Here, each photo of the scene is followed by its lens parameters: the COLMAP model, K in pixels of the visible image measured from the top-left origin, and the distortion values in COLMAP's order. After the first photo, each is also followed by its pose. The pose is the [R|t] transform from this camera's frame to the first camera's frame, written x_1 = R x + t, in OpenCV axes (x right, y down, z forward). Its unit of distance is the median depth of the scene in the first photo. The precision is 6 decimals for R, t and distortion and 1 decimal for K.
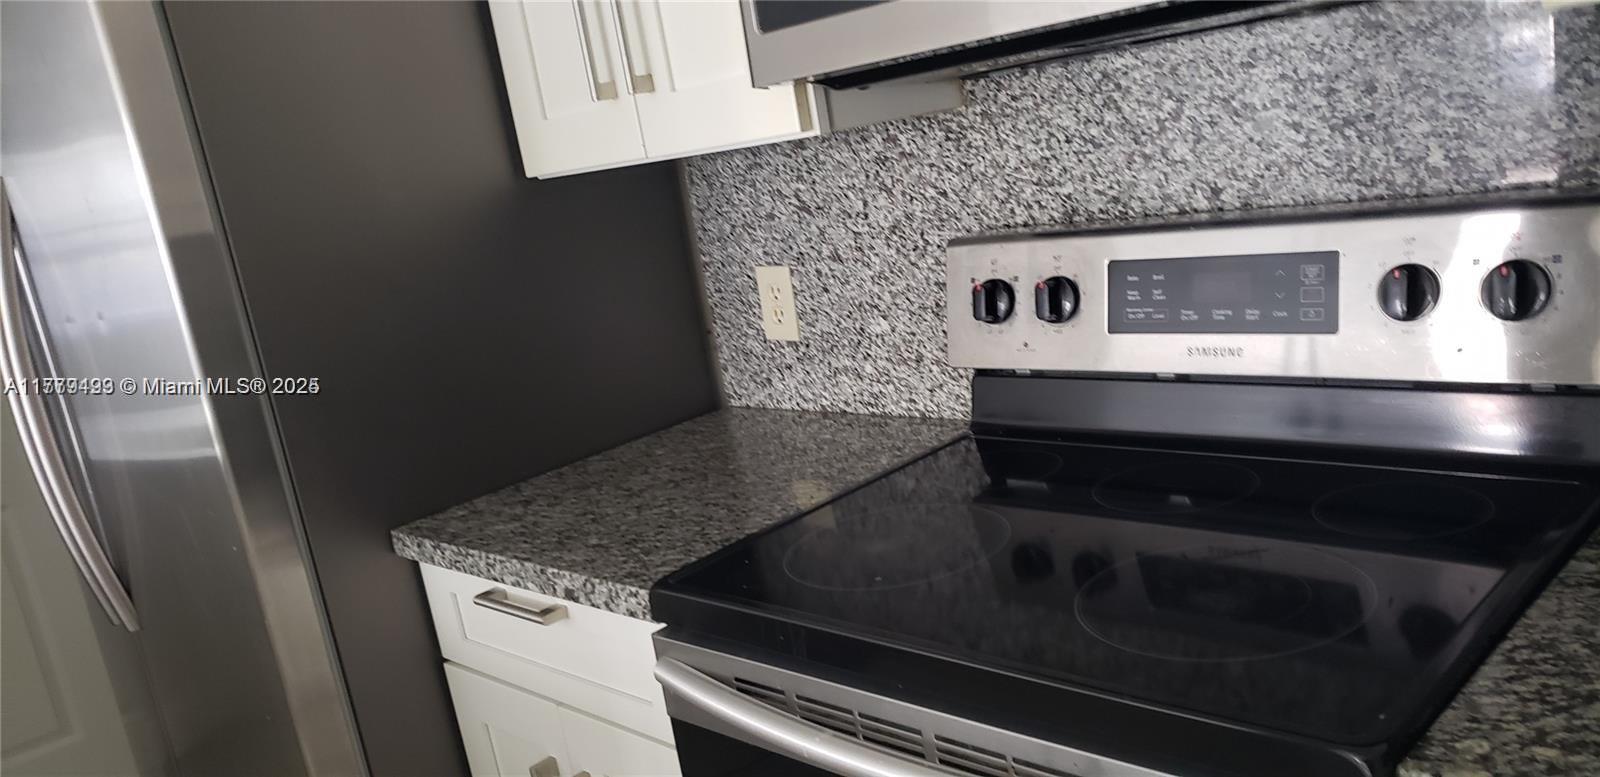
lens RADIAL K [[1227.5, 0, 800.5], [0, 1227.5, 392.0], [0, 0, 1]] dist [-0.000637, -0.001381]
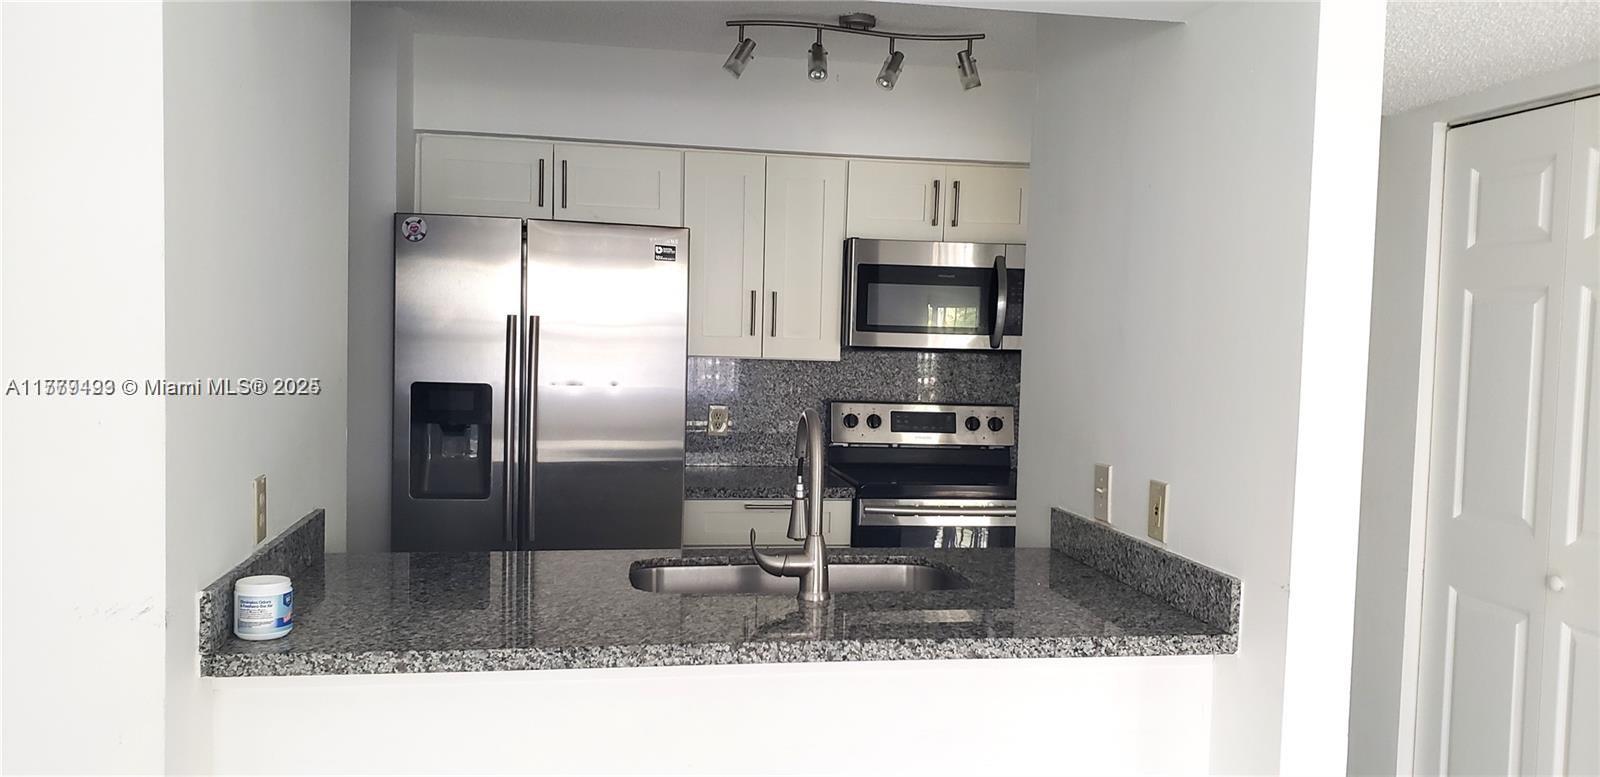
lens RADIAL K [[1227.5, 0, 800.0], [0, 1227.5, 389.0], [0, 0, 1]] dist [-0.000637, -0.001381]
pose [[0.558508, 0.146492, 0.816461, -2.603027], [0.044856, 0.977508, -0.206072, 0.509151], [-0.828285, 0.151716, 0.539376, -0.626170]]
